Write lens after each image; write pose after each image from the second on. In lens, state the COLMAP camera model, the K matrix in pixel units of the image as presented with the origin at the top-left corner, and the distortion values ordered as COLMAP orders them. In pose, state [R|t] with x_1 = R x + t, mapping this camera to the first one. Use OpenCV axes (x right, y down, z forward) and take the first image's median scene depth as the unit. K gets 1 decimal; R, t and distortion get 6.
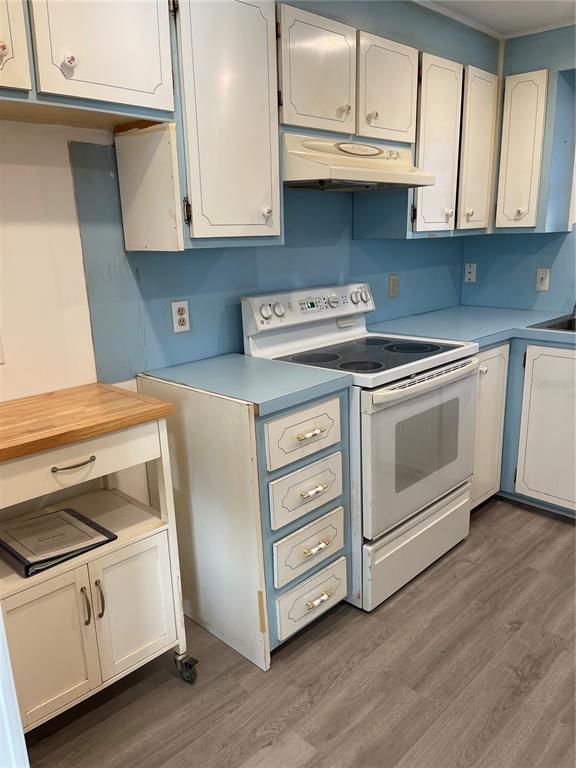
lens RADIAL K [[575.6, 0, 288.5], [0, 575.6, 385.3], [0, 0, 1]] dist [0.037600, -0.058228]
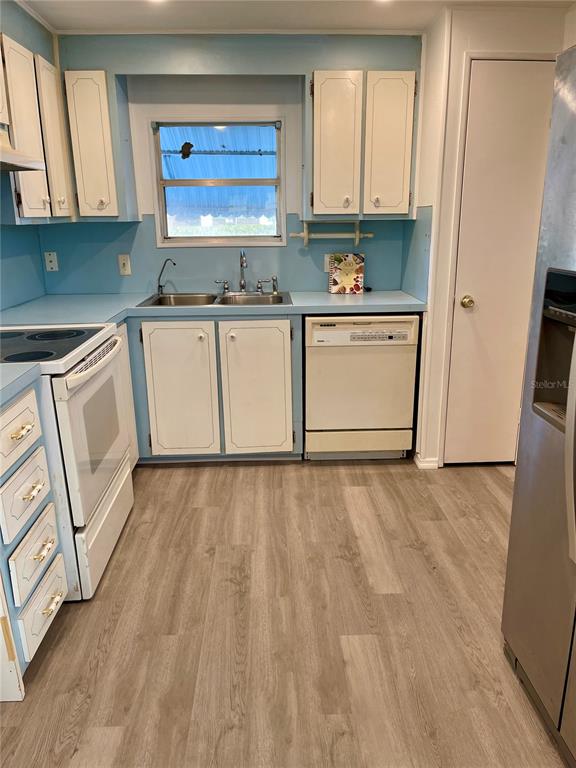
lens RADIAL K [[575.6, 0, 292.1], [0, 575.6, 382.5], [0, 0, 1]] dist [0.037600, -0.058228]
pose [[0.683331, -0.185440, 0.706166, -0.243378], [0.182510, 0.979886, 0.080711, 0.009632], [-0.706929, 0.073729, 0.703431, 0.025289]]
